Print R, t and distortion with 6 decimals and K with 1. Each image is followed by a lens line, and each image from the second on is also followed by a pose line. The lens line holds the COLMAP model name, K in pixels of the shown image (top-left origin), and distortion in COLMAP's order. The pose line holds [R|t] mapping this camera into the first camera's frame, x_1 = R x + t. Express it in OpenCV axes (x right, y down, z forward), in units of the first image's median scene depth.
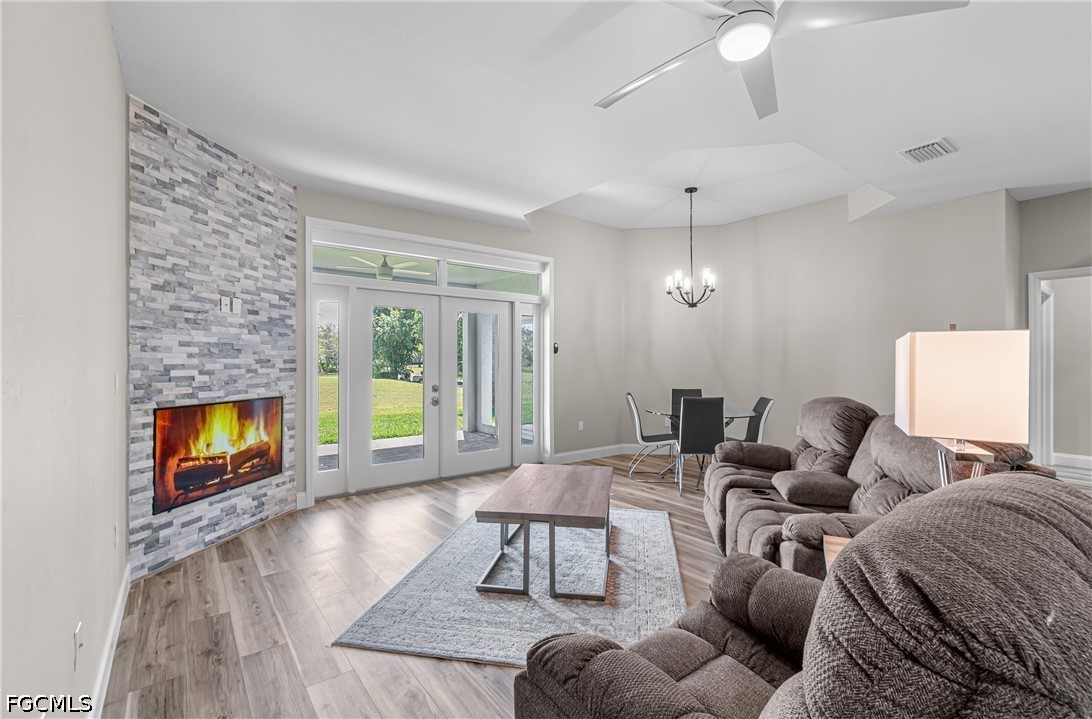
lens RADIAL K [[479.0, 0, 551.4], [0, 479.0, 361.5], [0, 0, 1]] dist [0.000706, -0.000002]
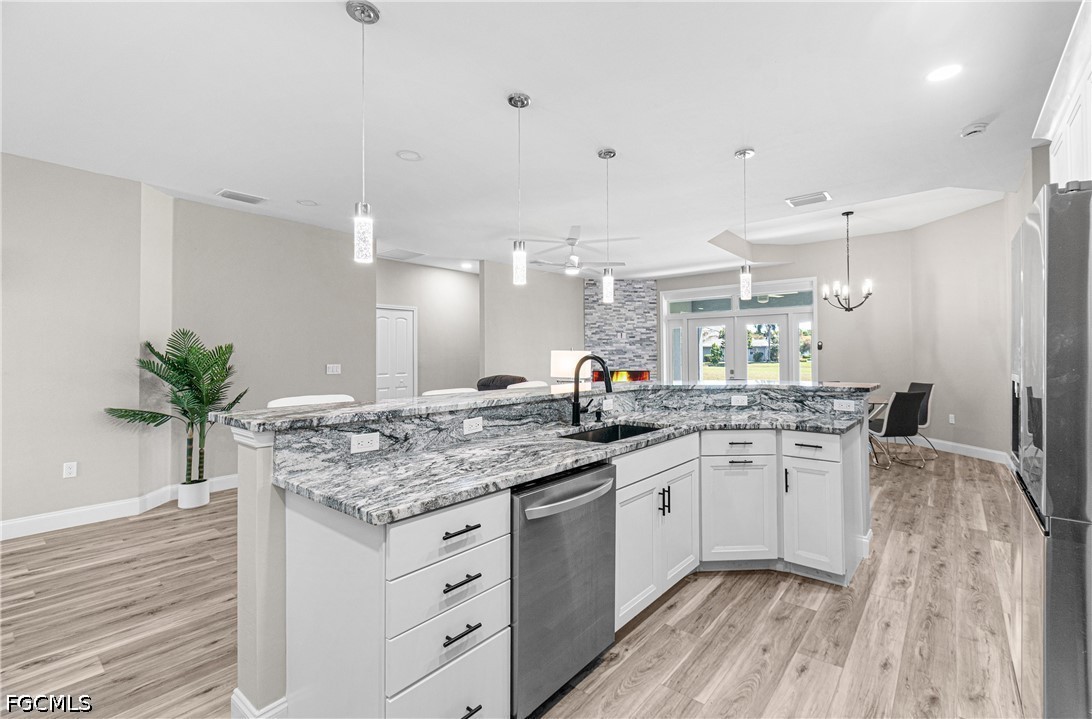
lens RADIAL K [[483.3, 0, 553.6], [0, 483.3, 348.2], [0, 0, 1]] dist [-0.001066, -0.000656]
pose [[0.219289, -0.015199, -0.975542, 1.933039], [0.004561, 0.999884, -0.014553, -0.007816], [0.975649, -0.001258, 0.219333, 0.018237]]
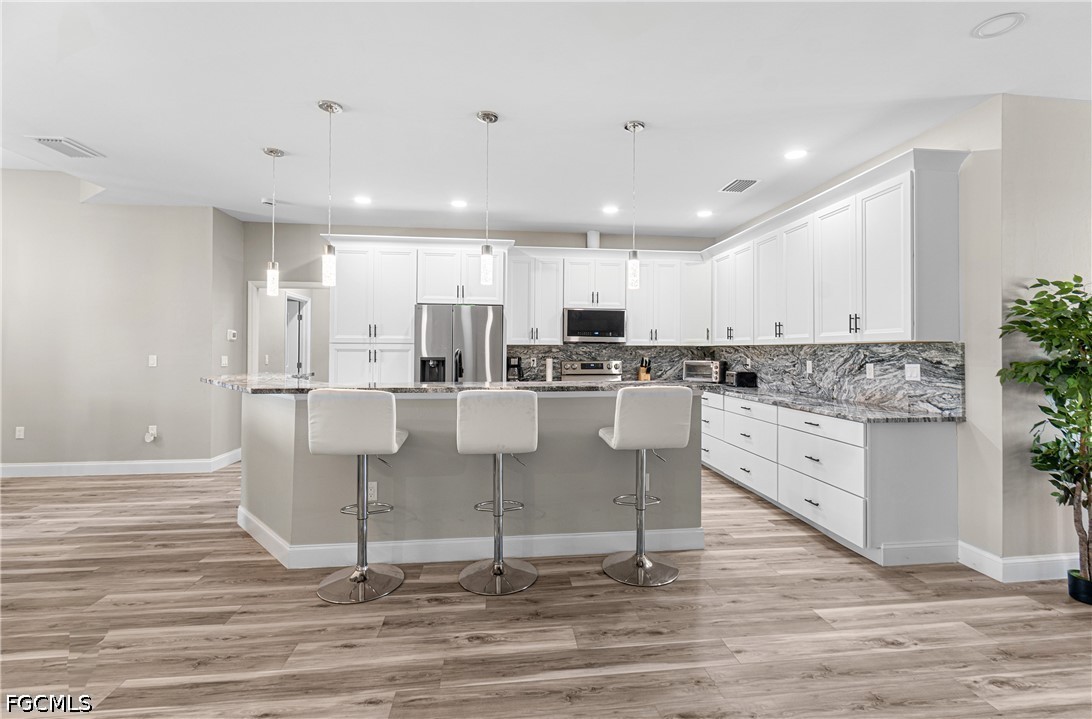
lens RADIAL K [[483.3, 0, 553.6], [0, 483.3, 348.2], [0, 0, 1]] dist [-0.001066, -0.000656]
pose [[0.516071, 0.005112, 0.856530, 0.440720], [-0.003757, 0.999986, -0.003704, -0.009098], [-0.856537, -0.001306, 0.516083, -0.421521]]
